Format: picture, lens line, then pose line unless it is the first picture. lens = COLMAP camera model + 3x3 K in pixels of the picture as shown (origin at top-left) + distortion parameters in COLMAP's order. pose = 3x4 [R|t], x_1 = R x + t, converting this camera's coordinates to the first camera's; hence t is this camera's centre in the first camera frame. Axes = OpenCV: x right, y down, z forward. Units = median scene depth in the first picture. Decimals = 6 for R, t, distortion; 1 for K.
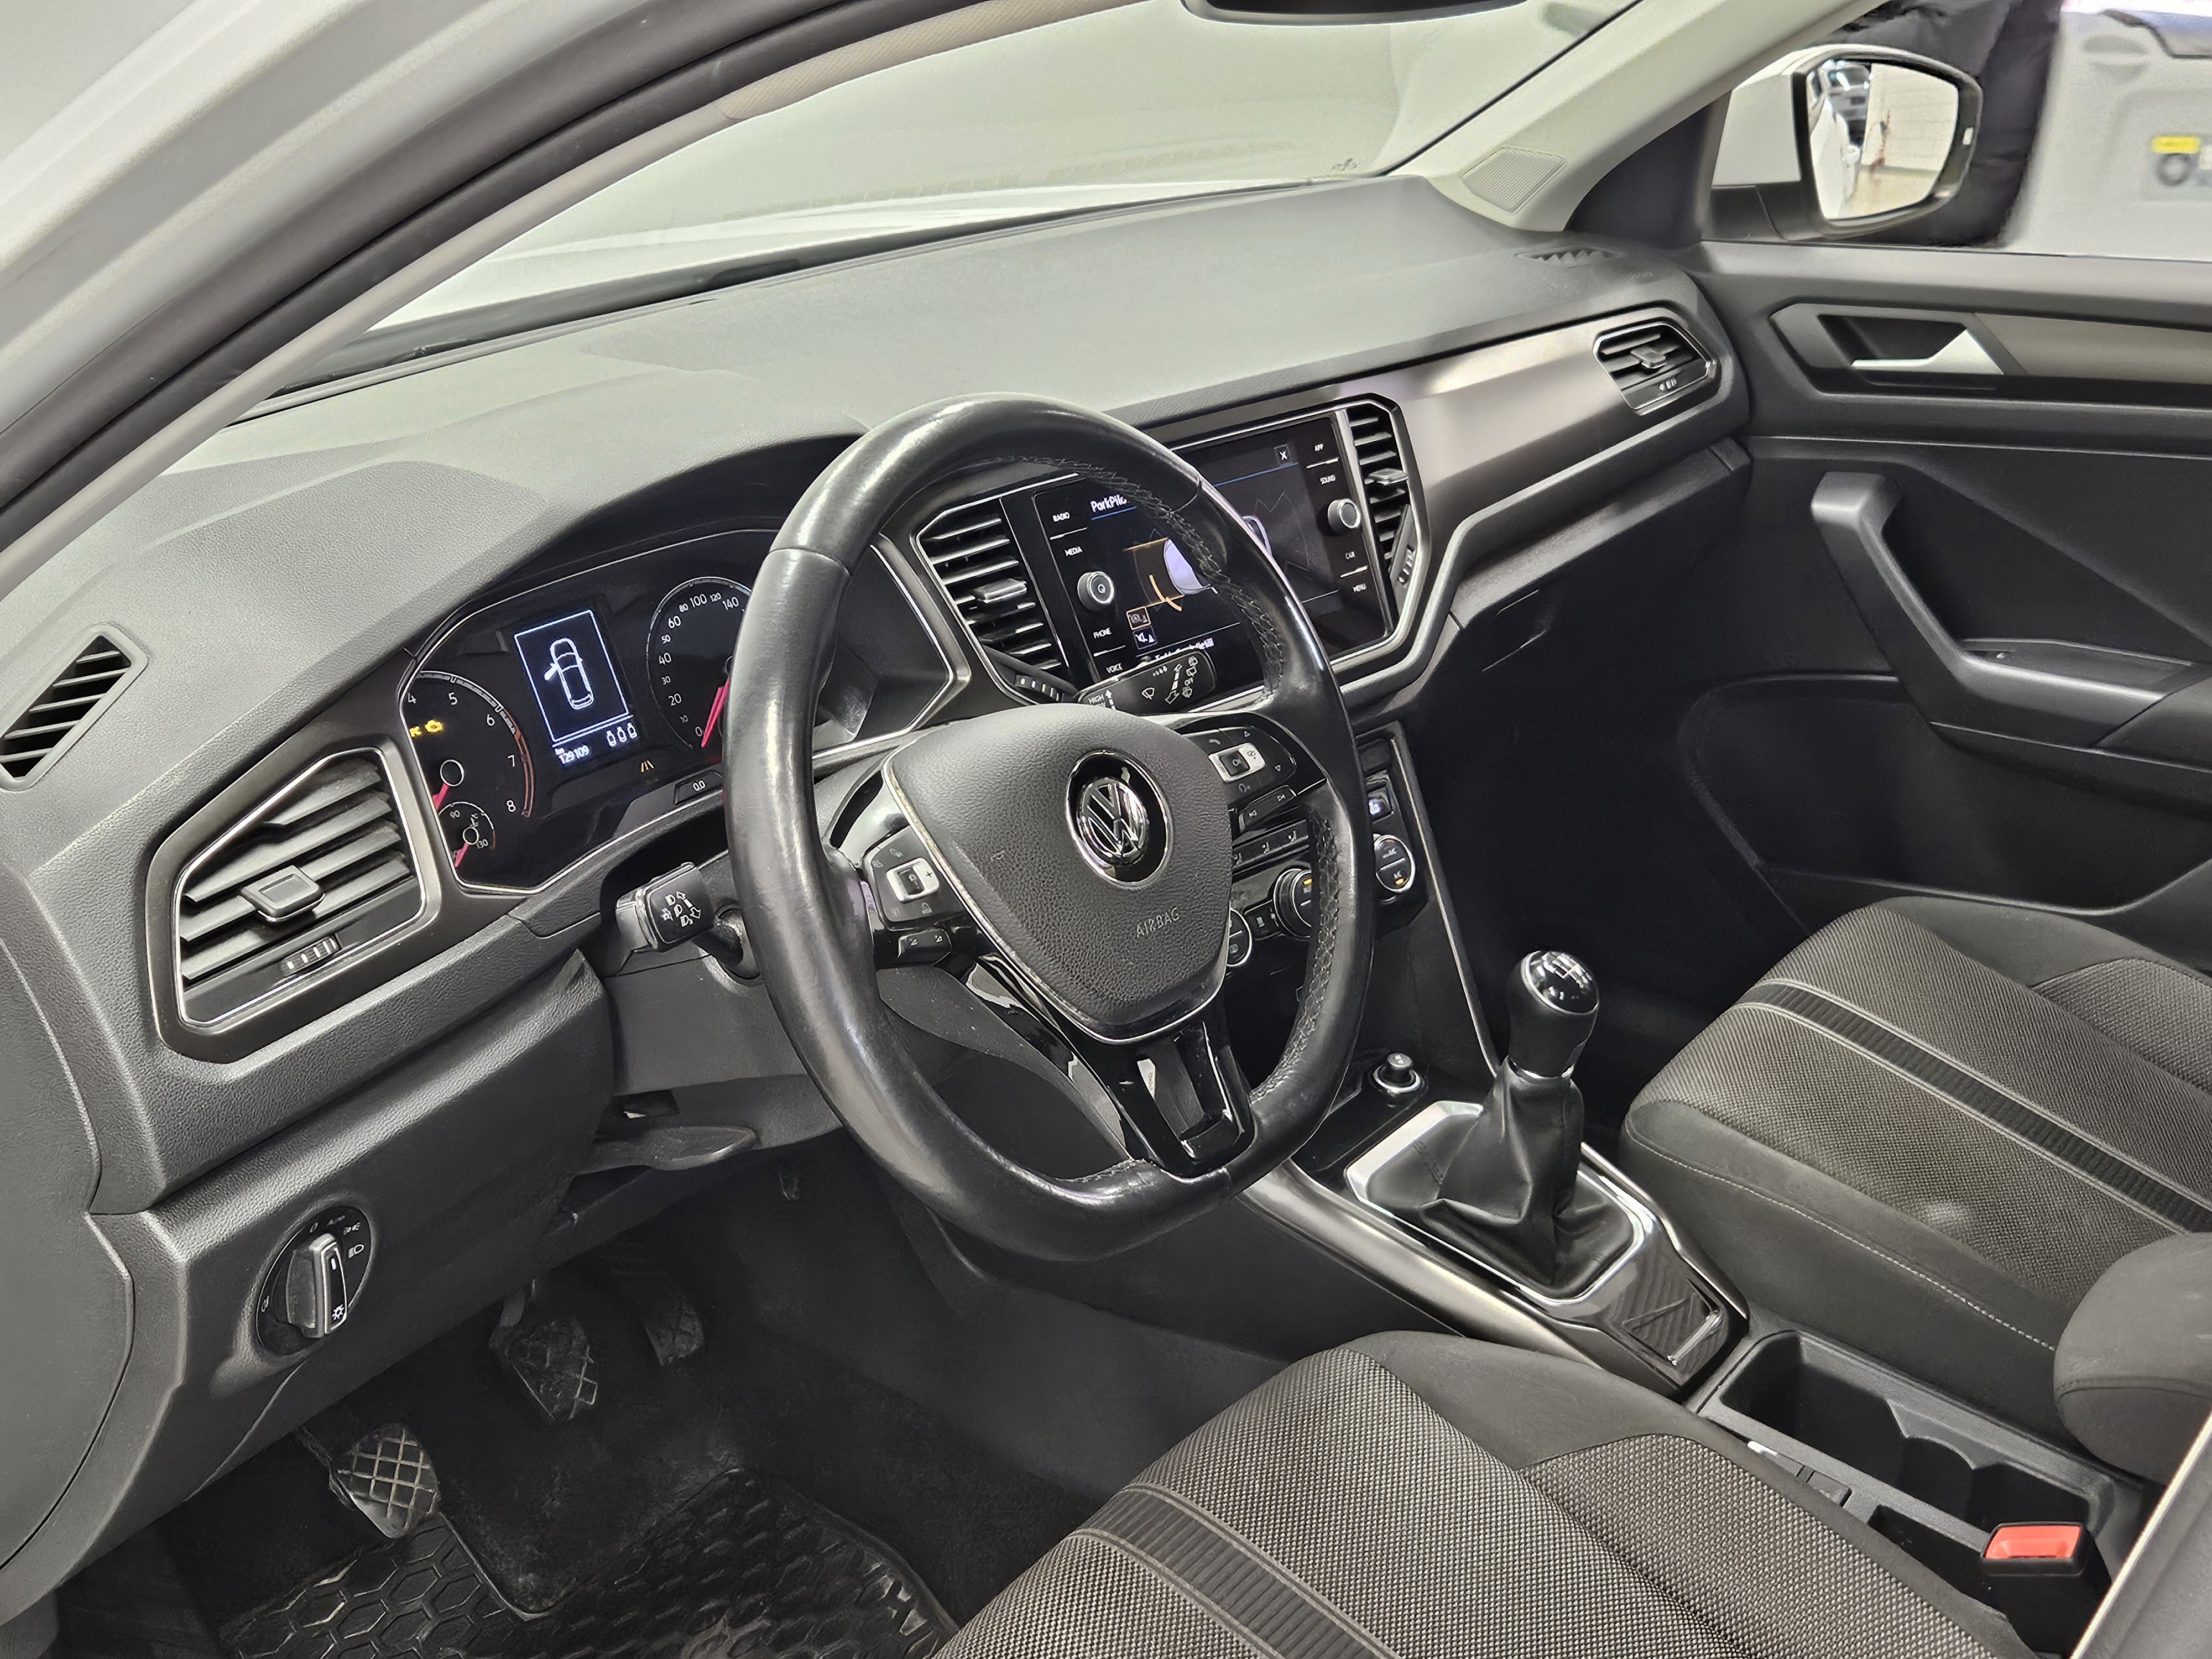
lens RADIAL K [[2490.8, 0, 1114.9], [0, 2490.8, 830.1], [0, 0, 1]] dist [0.065181, 0.000000]
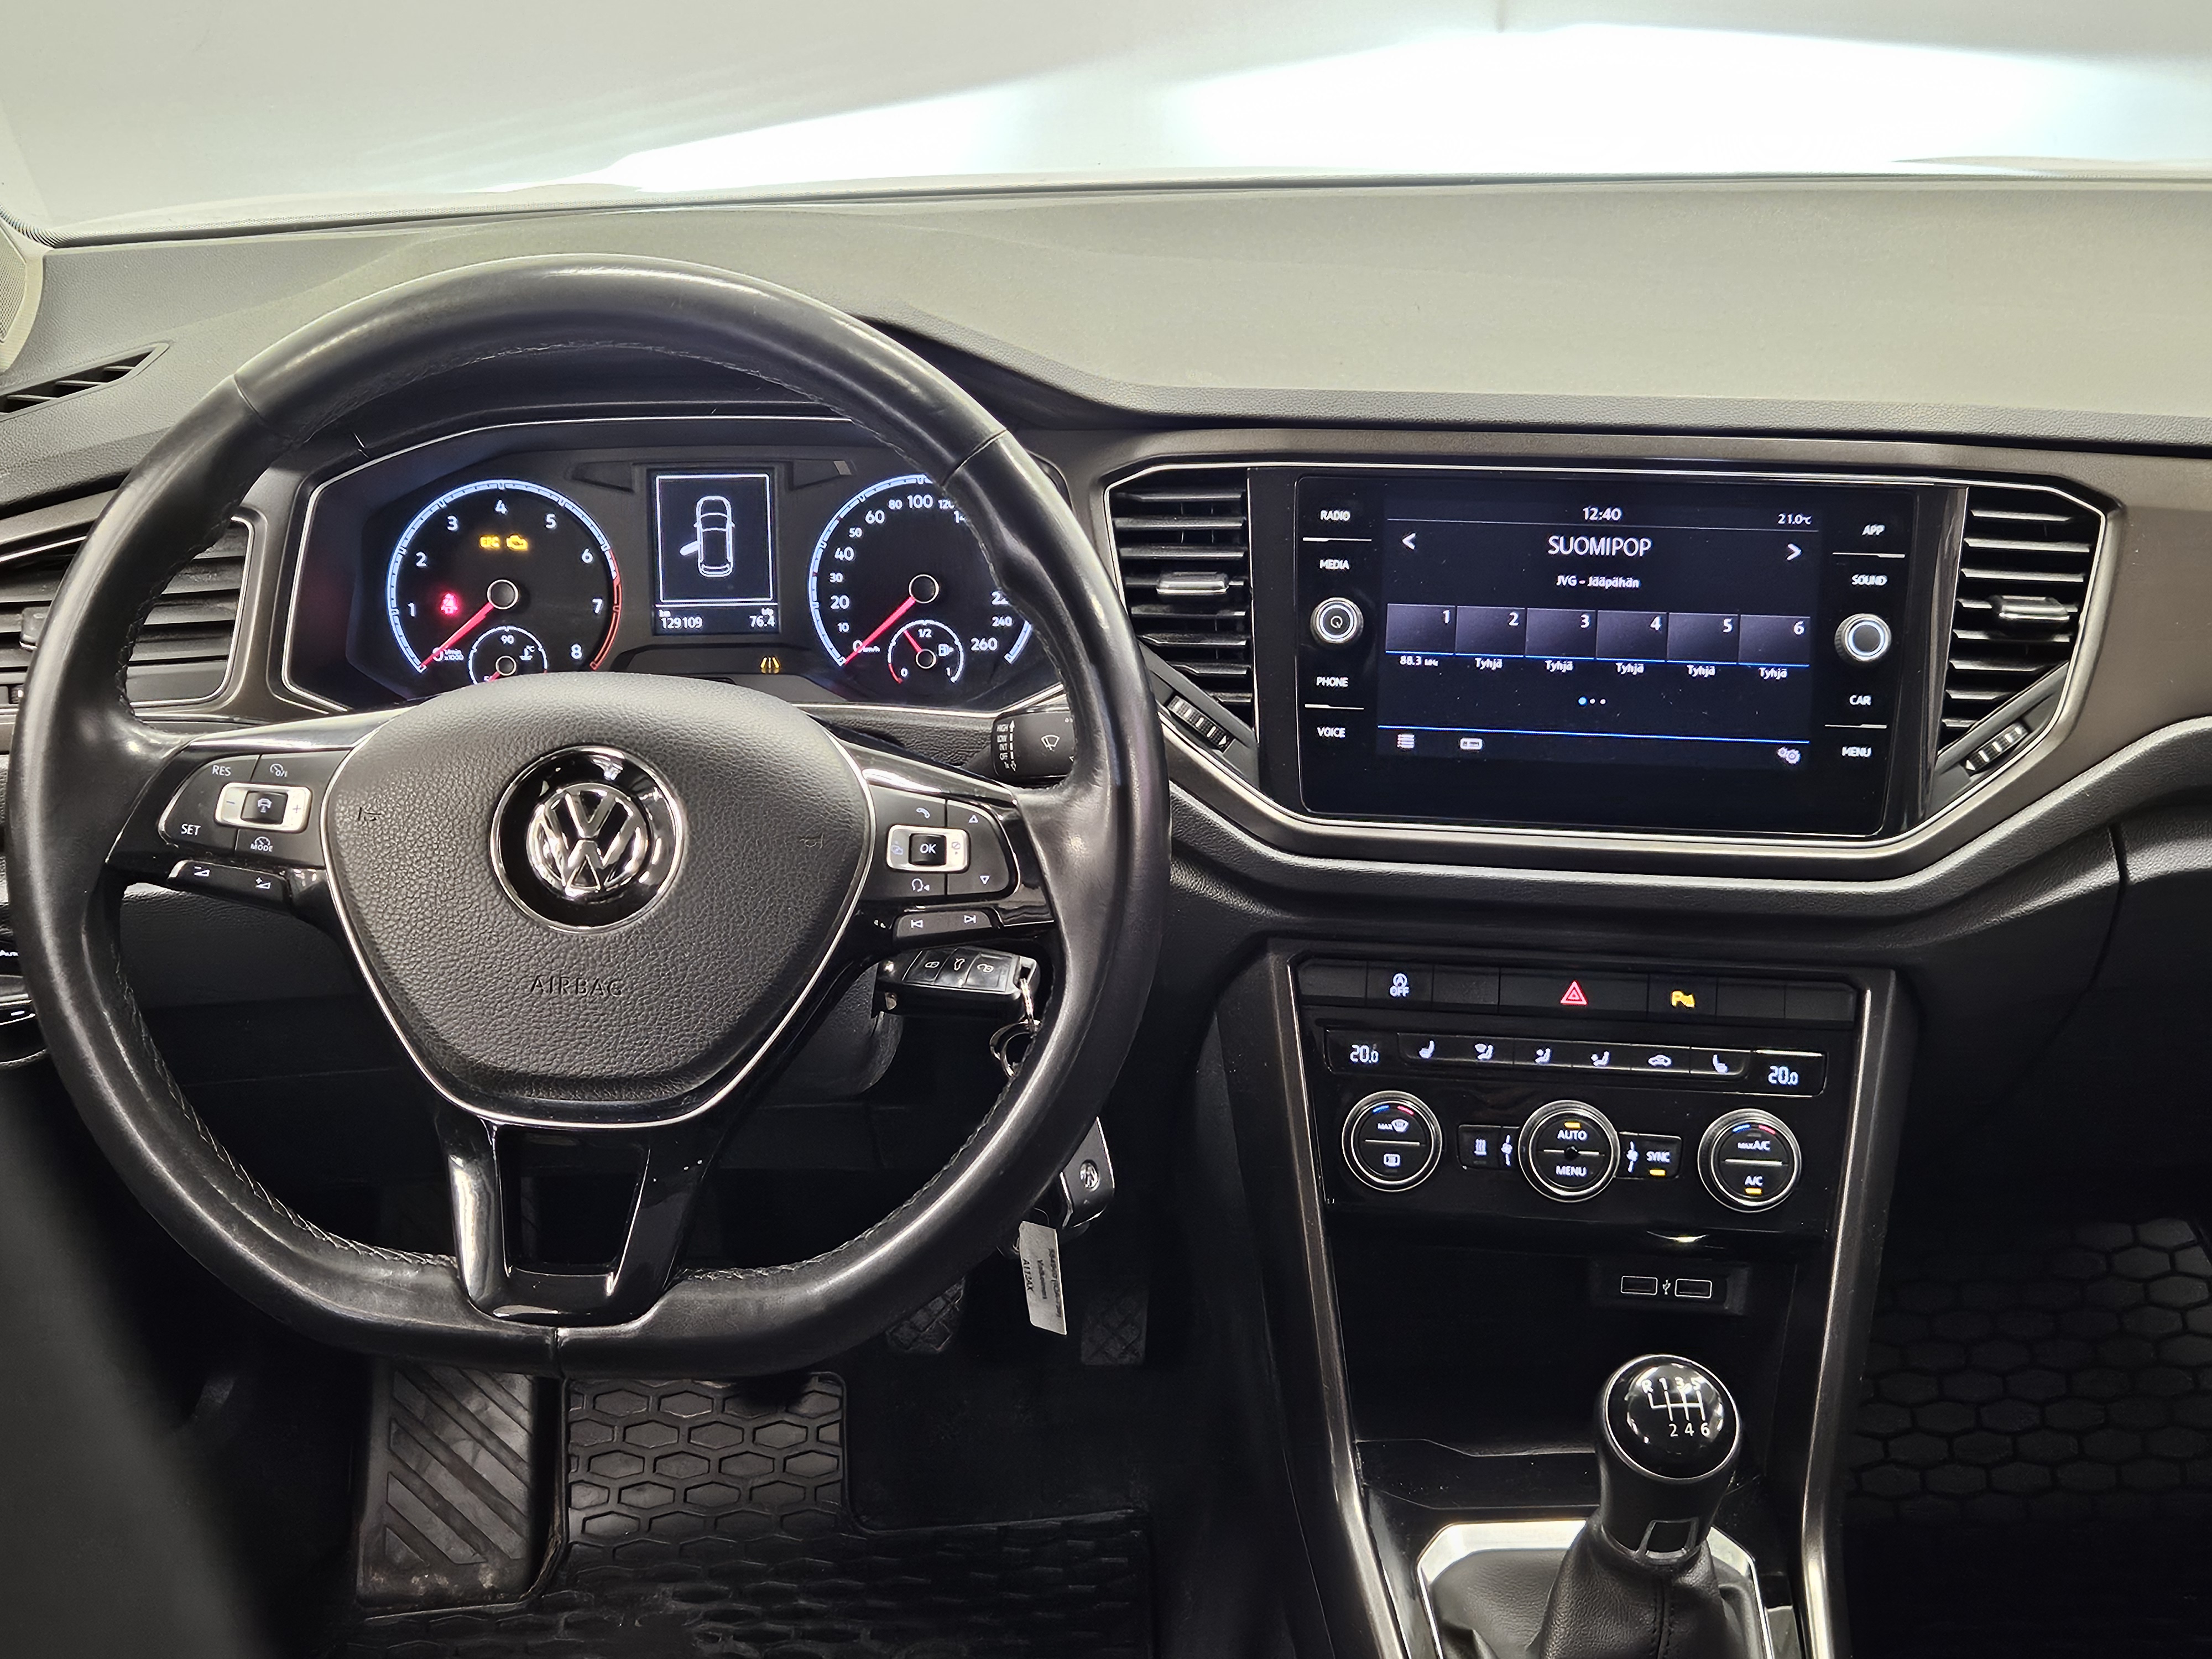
lens RADIAL K [[2490.8, 0, 1142.4], [0, 2490.8, 844.2], [0, 0, 1]] dist [0.065181, 0.000000]
pose [[0.637280, 0.323095, -0.699631, 0.492010], [-0.304197, 0.939611, 0.156832, -0.133164], [0.708053, 0.112879, 0.697080, 0.458107]]
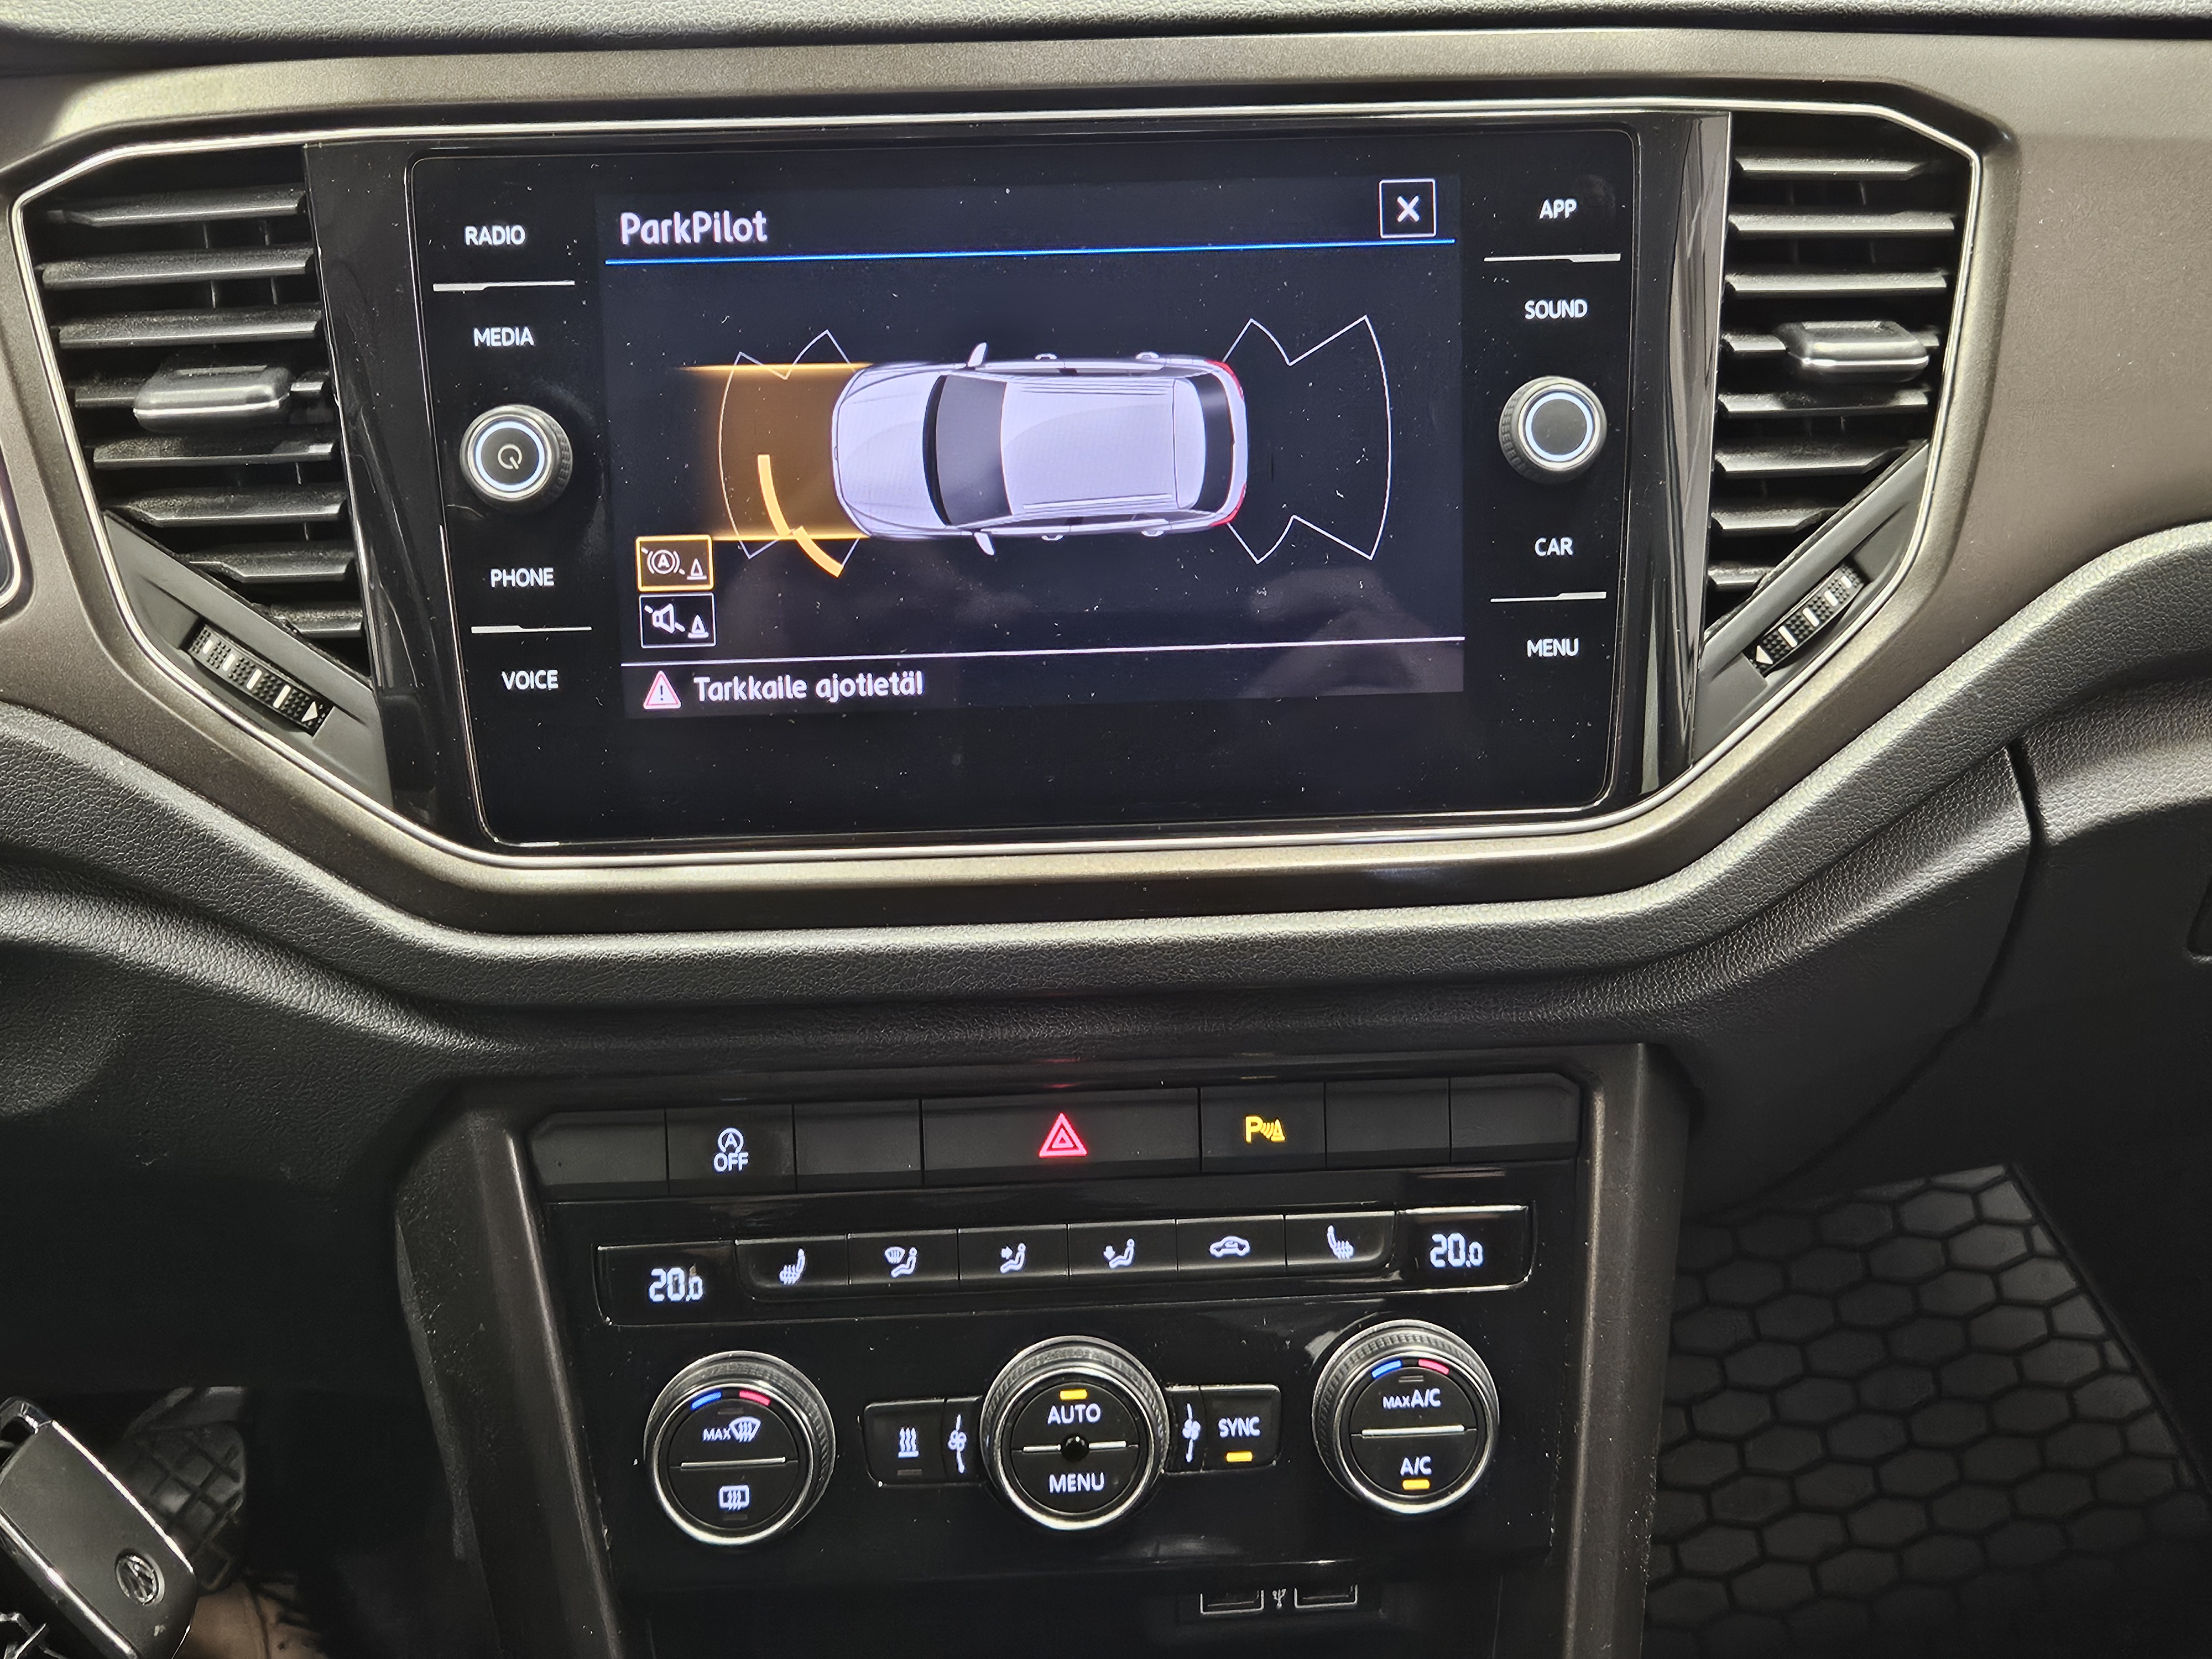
lens RADIAL K [[2490.8, 0, 1154.5], [0, 2490.8, 805.2], [0, 0, 1]] dist [0.065181, 0.000000]
pose [[0.748805, 0.319439, -0.580732, 0.287864], [-0.251417, 0.947606, 0.197060, -0.143622], [0.613253, -0.001554, 0.789885, 0.775046]]
